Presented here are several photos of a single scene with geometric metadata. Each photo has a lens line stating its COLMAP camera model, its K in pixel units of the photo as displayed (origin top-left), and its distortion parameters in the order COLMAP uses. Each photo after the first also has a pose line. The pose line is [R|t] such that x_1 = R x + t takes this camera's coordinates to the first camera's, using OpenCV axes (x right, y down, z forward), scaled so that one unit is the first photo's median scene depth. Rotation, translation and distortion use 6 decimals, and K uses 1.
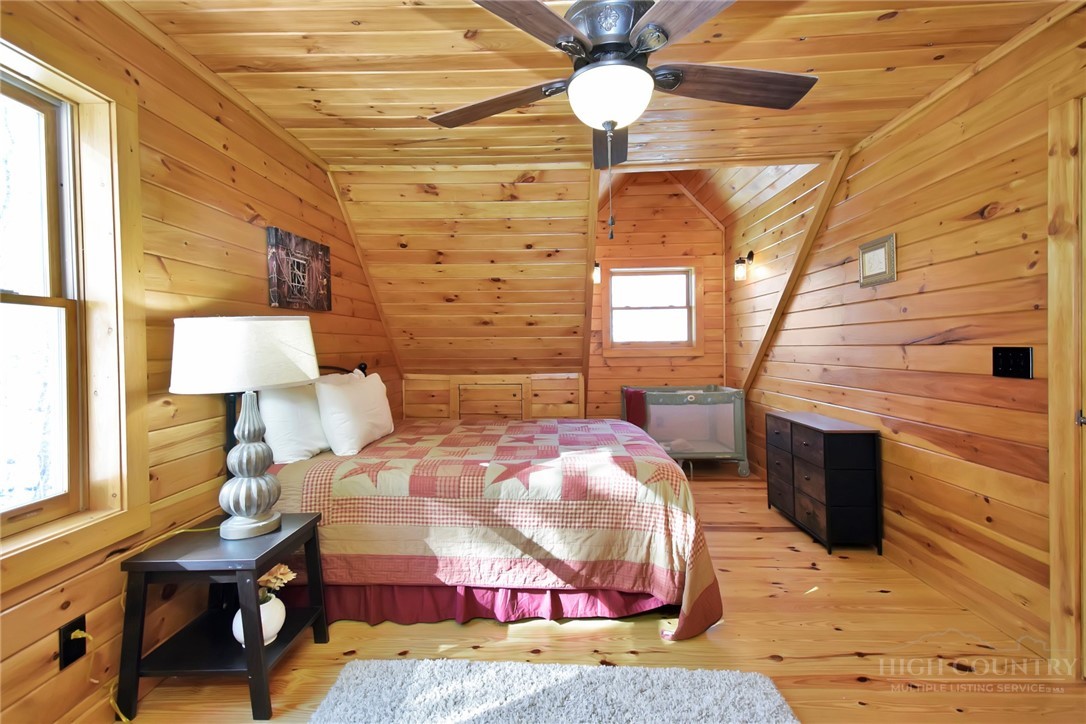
lens RADIAL K [[478.1, 0, 541.3], [0, 478.1, 355.1], [0, 0, 1]] dist [0.062668, -0.026326]
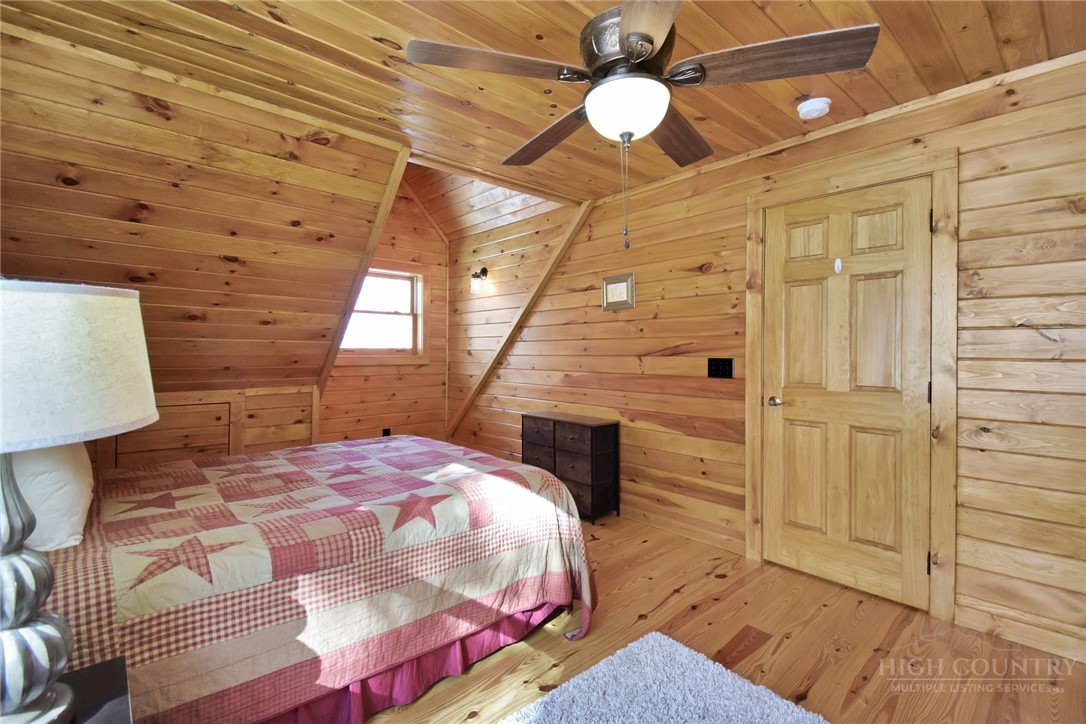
lens RADIAL K [[482.7, 0, 538.2], [0, 482.7, 355.6], [0, 0, 1]] dist [0.042678, -0.027380]
pose [[0.728027, 0.010008, 0.685475, -0.394504], [0.000455, 0.999886, -0.015082, -0.001477], [-0.685548, 0.011293, 0.727940, 0.226580]]
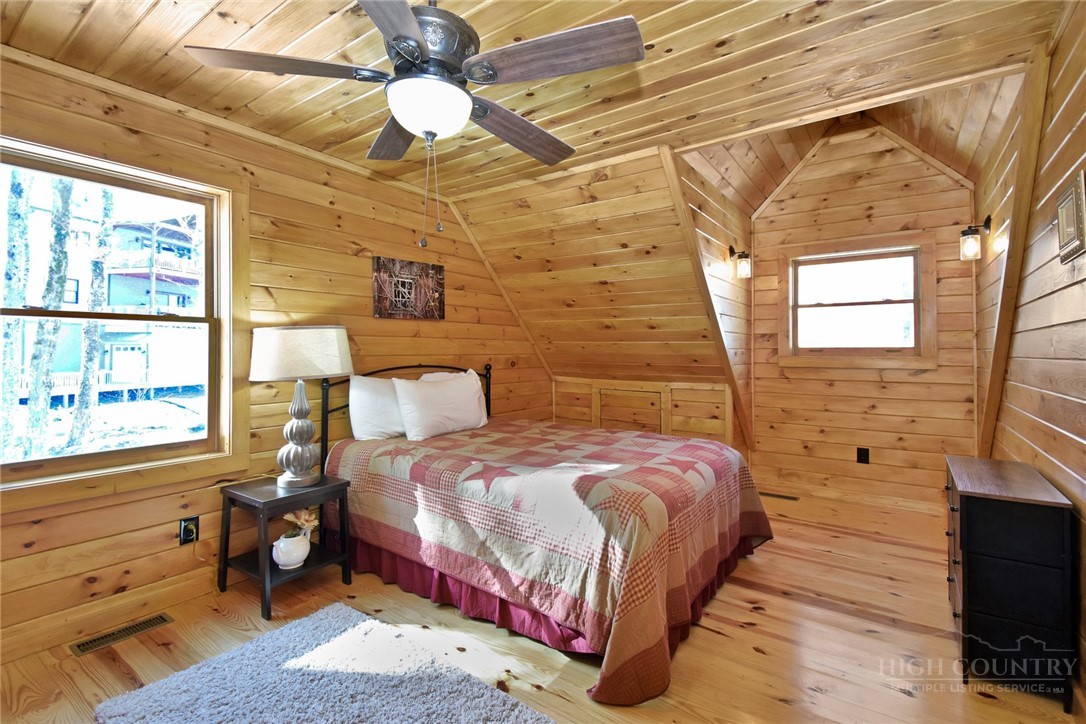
lens RADIAL K [[487.8, 0, 541.8], [0, 487.8, 350.5], [0, 0, 1]] dist [0.046280, -0.030136]
pose [[0.833920, 0.014921, -0.551684, 0.529426], [-0.023965, 0.999671, -0.009189, -0.011762], [0.551365, 0.020884, 0.834003, 0.161740]]
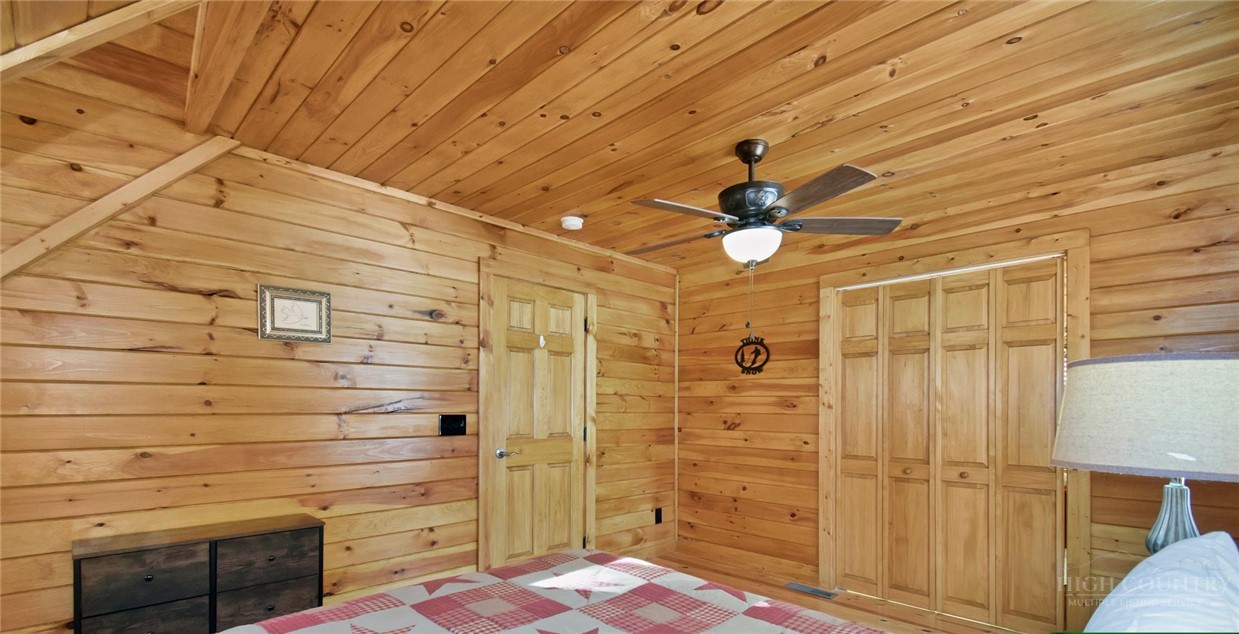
lens RADIAL K [[555.8, 0, 624.8], [0, 555.8, 415.3], [0, 0, 1]] dist [0.001171, 0.000041]
pose [[-0.731604, -0.000750, 0.681730, -0.421468], [0.016946, 0.999670, 0.019286, -0.029393], [-0.681520, 0.025662, -0.731350, 1.458895]]
